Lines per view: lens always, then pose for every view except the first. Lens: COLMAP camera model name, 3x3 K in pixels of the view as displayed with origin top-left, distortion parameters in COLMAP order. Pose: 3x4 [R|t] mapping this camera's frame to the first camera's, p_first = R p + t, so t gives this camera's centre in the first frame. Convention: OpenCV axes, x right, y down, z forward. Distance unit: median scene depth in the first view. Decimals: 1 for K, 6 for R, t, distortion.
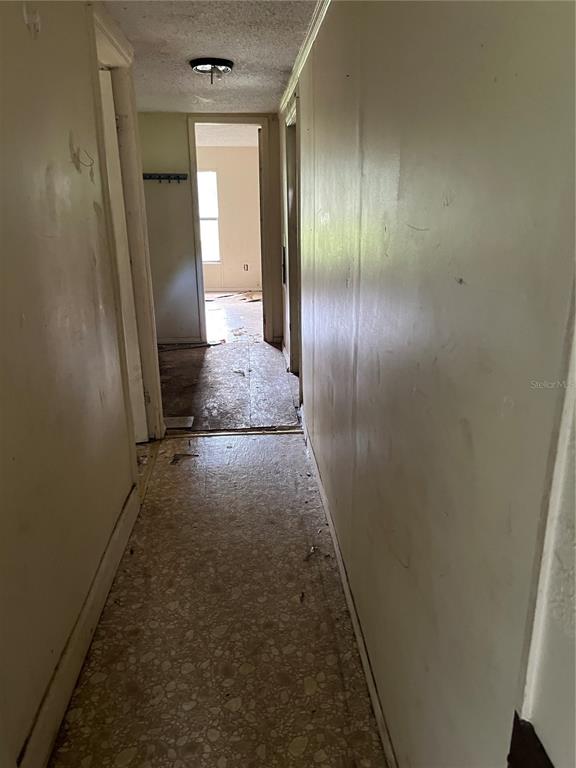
lens RADIAL K [[573.5, 0, 290.3], [0, 573.5, 390.0], [0, 0, 1]] dist [0.044519, -0.049690]
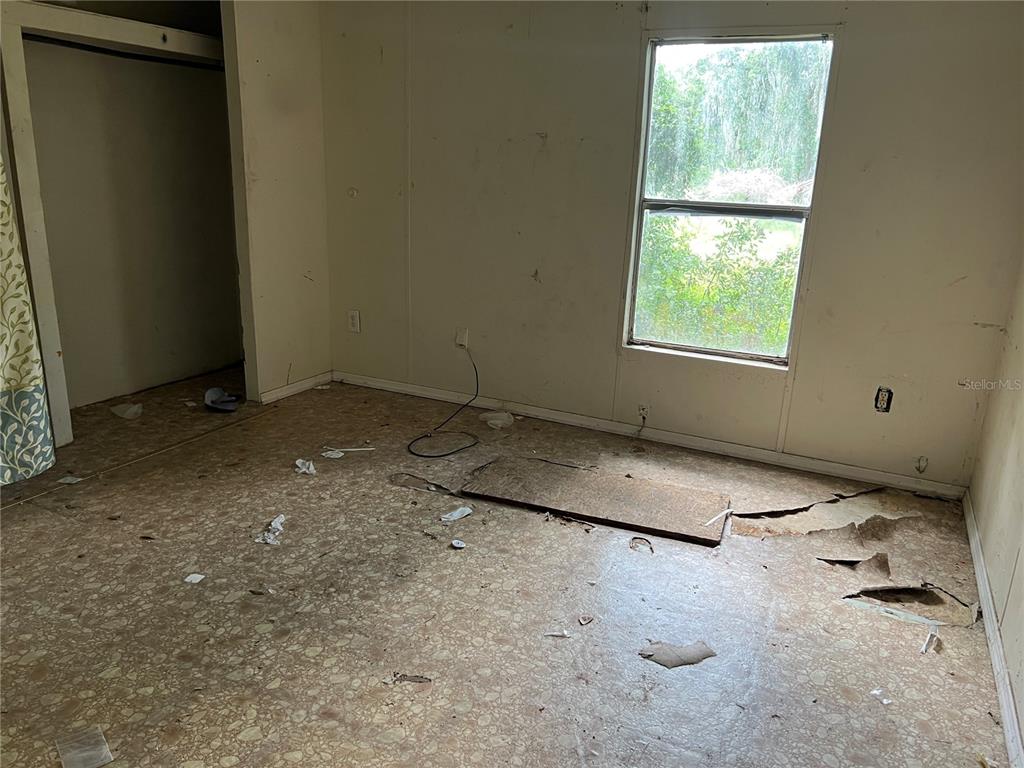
lens RADIAL K [[764.7, 0, 516.1], [0, 764.7, 381.8], [0, 0, 1]] dist [0.044519, -0.049690]
pose [[0.867909, 0.179964, -0.462976, -0.200380], [-0.197670, 0.980213, 0.010462, -0.626183], [0.455698, 0.082436, 0.886309, 1.982690]]
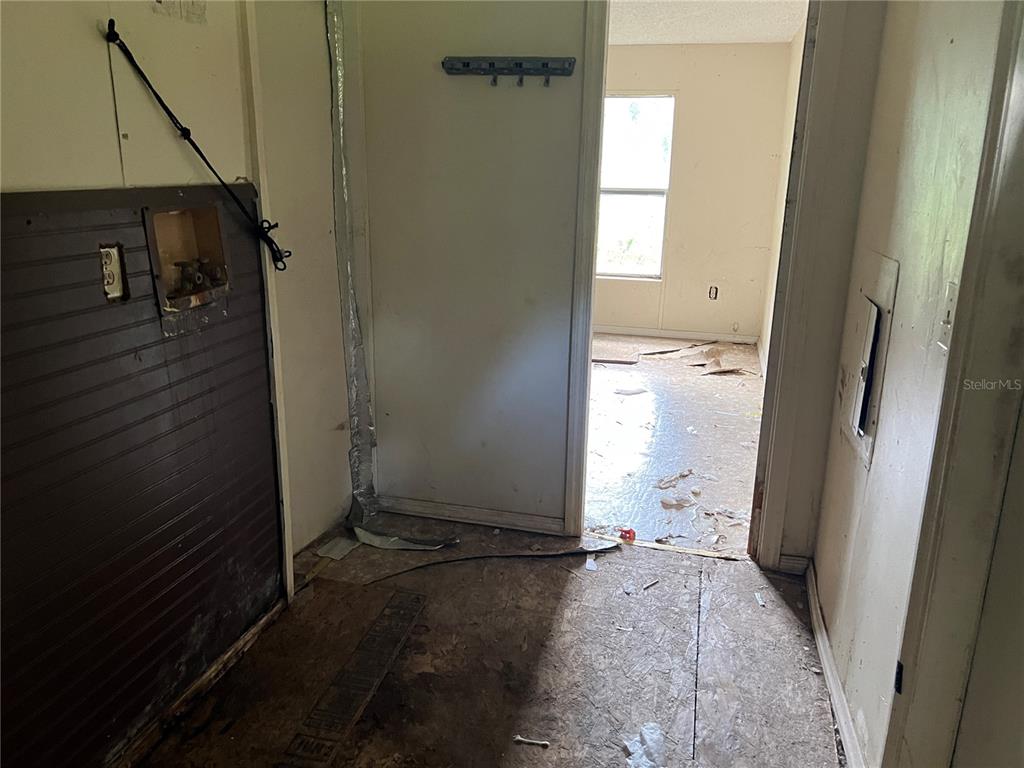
lens RADIAL K [[764.7, 0, 495.4], [0, 764.7, 381.9], [0, 0, 1]] dist [0.044519, -0.049690]
pose [[0.940321, 0.115406, -0.320122, -0.112774], [-0.128773, 0.991455, -0.020829, -0.334118], [0.314983, 0.060809, 0.947147, 1.101643]]
